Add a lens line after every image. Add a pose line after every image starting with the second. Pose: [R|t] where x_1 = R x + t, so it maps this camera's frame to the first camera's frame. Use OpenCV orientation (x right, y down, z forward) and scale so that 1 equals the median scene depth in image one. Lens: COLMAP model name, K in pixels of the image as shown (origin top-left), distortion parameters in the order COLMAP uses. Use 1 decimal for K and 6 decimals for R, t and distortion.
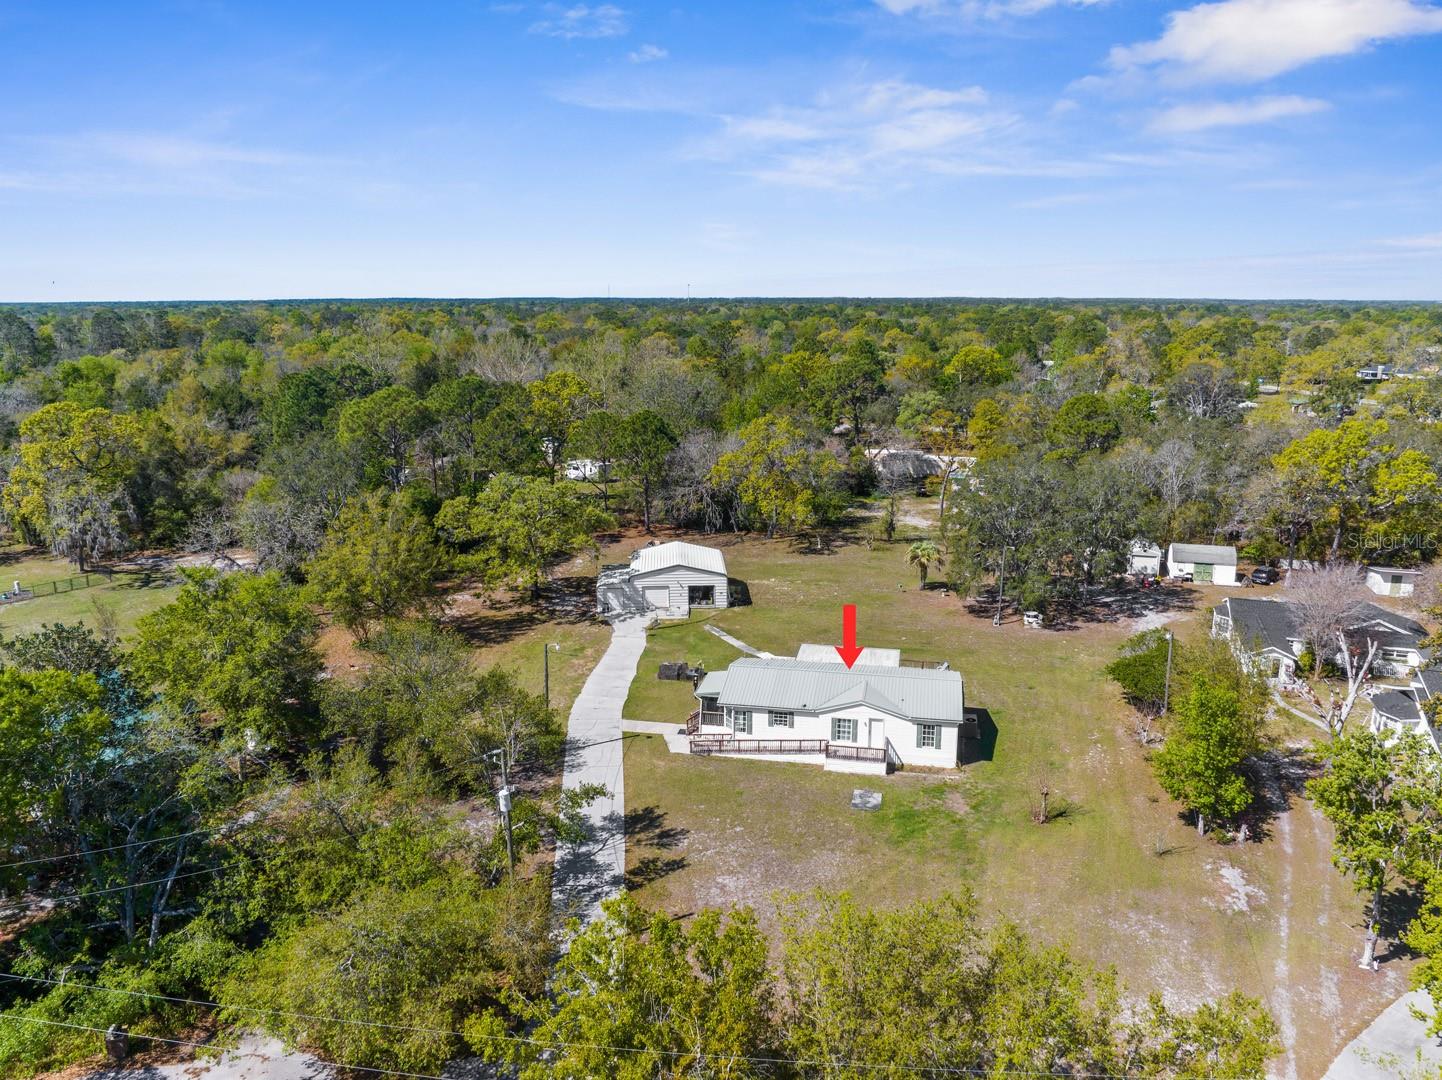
lens RADIAL K [[1020.7, 0, 730.6], [0, 1020.7, 522.5], [0, 0, 1]] dist [-0.044081, 0.007585]
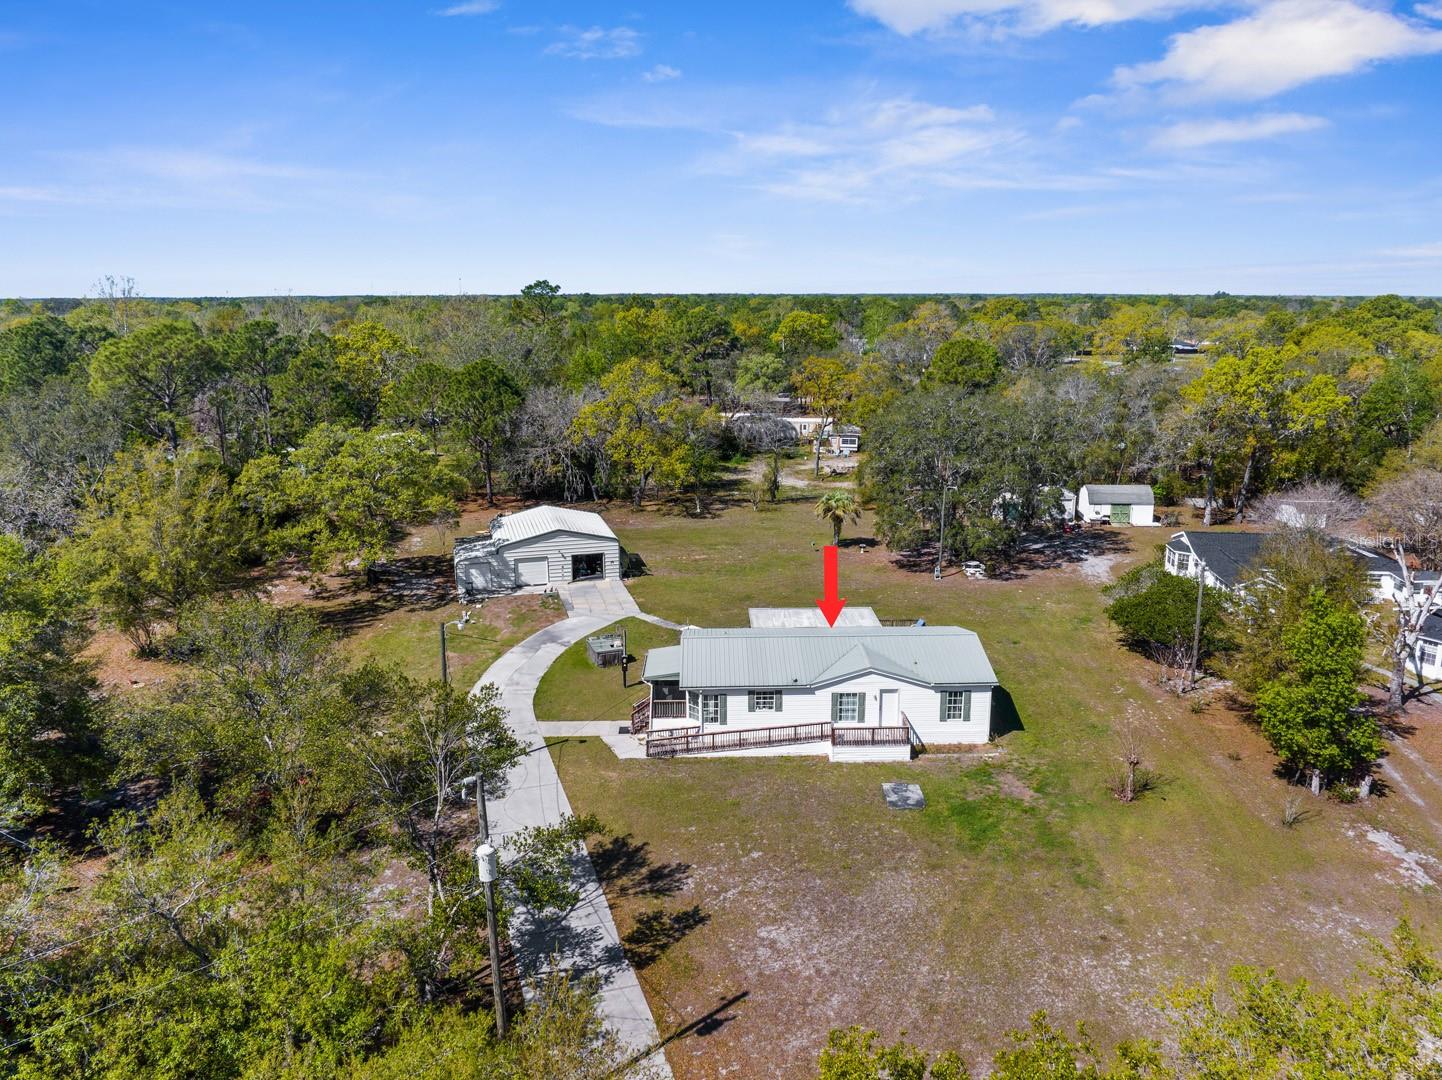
lens RADIAL K [[1020.7, 0, 730.6], [0, 1020.7, 522.5], [0, 0, 1]] dist [-0.044081, 0.007585]
pose [[0.976450, -0.048850, 0.210139, -0.127755], [0.048458, 0.998801, 0.007021, 0.053573], [-0.210230, 0.003327, 0.977646, 0.261599]]
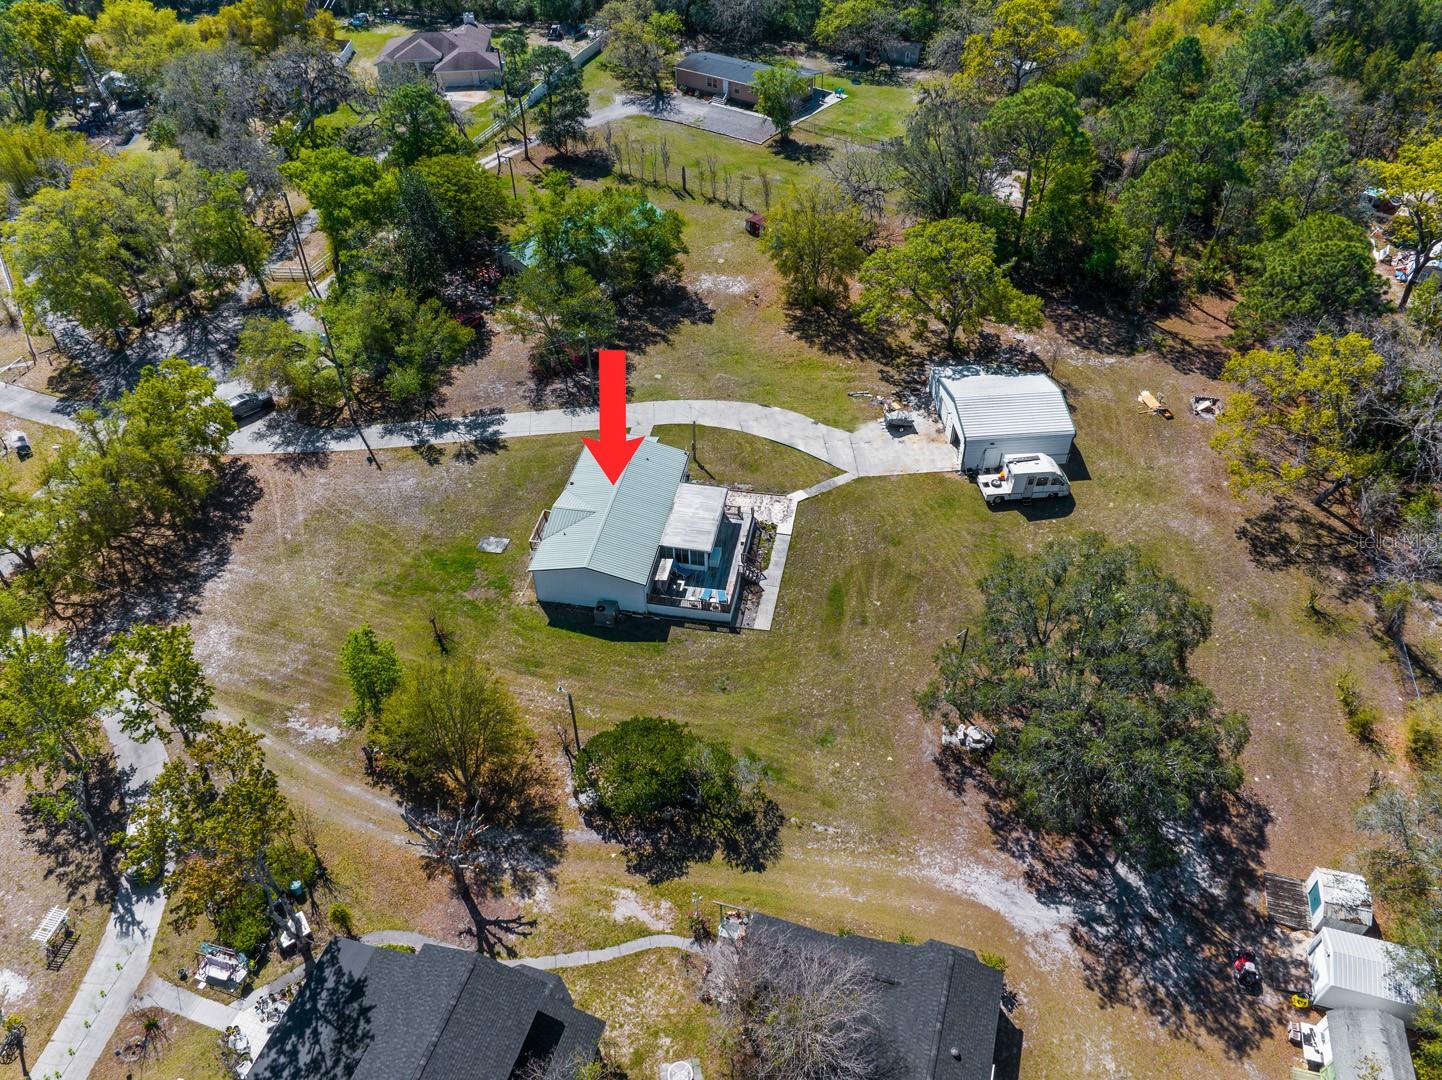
lens RADIAL K [[1020.7, 0, 730.6], [0, 1020.7, 522.5], [0, 0, 1]] dist [-0.044081, 0.007585]
pose [[0.020324, 0.662687, -0.748621, 1.020440], [-0.209519, 0.734972, 0.644917, -0.615648], [0.977593, 0.143743, 0.153783, 0.993941]]
